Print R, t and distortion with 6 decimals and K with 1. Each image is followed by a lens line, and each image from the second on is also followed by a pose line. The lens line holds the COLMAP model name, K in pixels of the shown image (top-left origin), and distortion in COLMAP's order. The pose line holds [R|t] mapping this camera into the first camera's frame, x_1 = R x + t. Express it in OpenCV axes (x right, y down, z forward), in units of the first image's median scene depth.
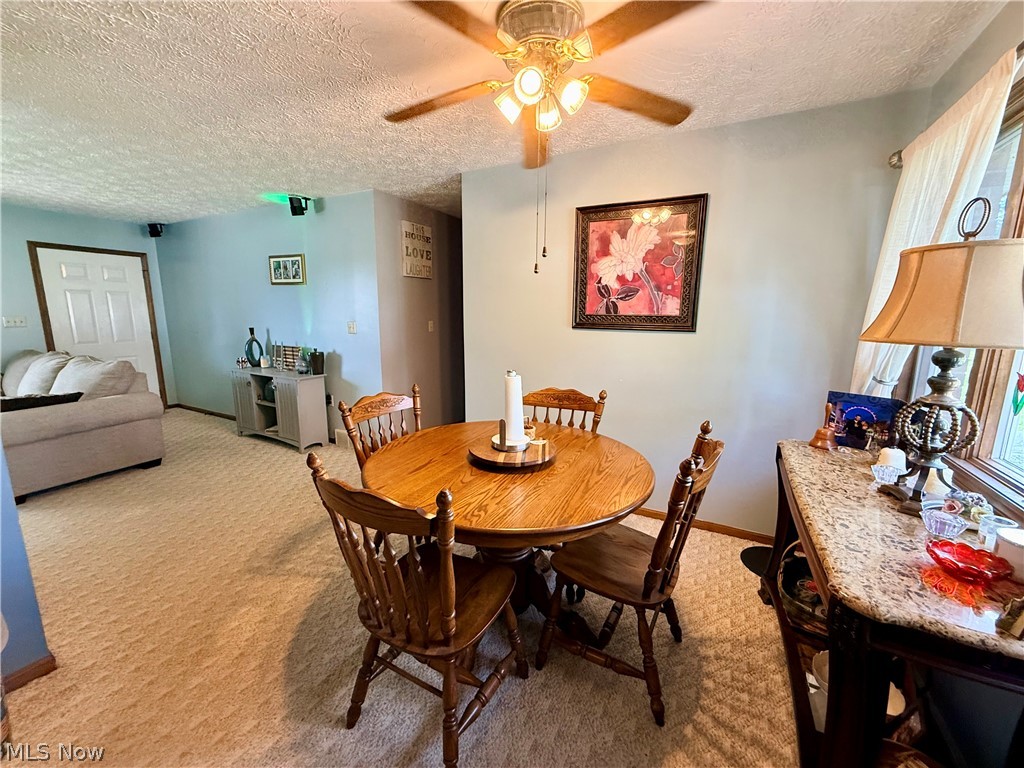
lens RADIAL K [[408.3, 0, 508.4], [0, 408.3, 384.0], [0, 0, 1]] dist [-0.001083, -0.000608]
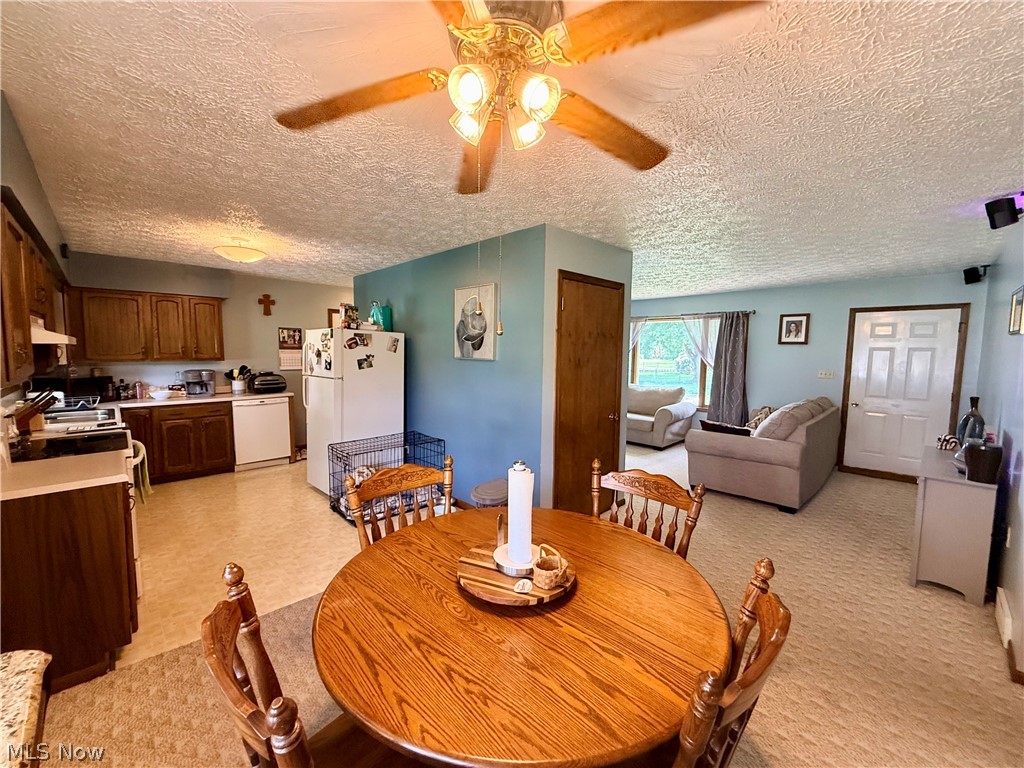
lens RADIAL K [[408.3, 0, 508.4], [0, 408.3, 384.0], [0, 0, 1]] dist [-0.001083, -0.000608]
pose [[-0.306001, 0.066276, -0.949721, 0.327357], [-0.184561, 0.974519, 0.127472, -0.120722], [0.933970, 0.214288, -0.285972, 0.534180]]
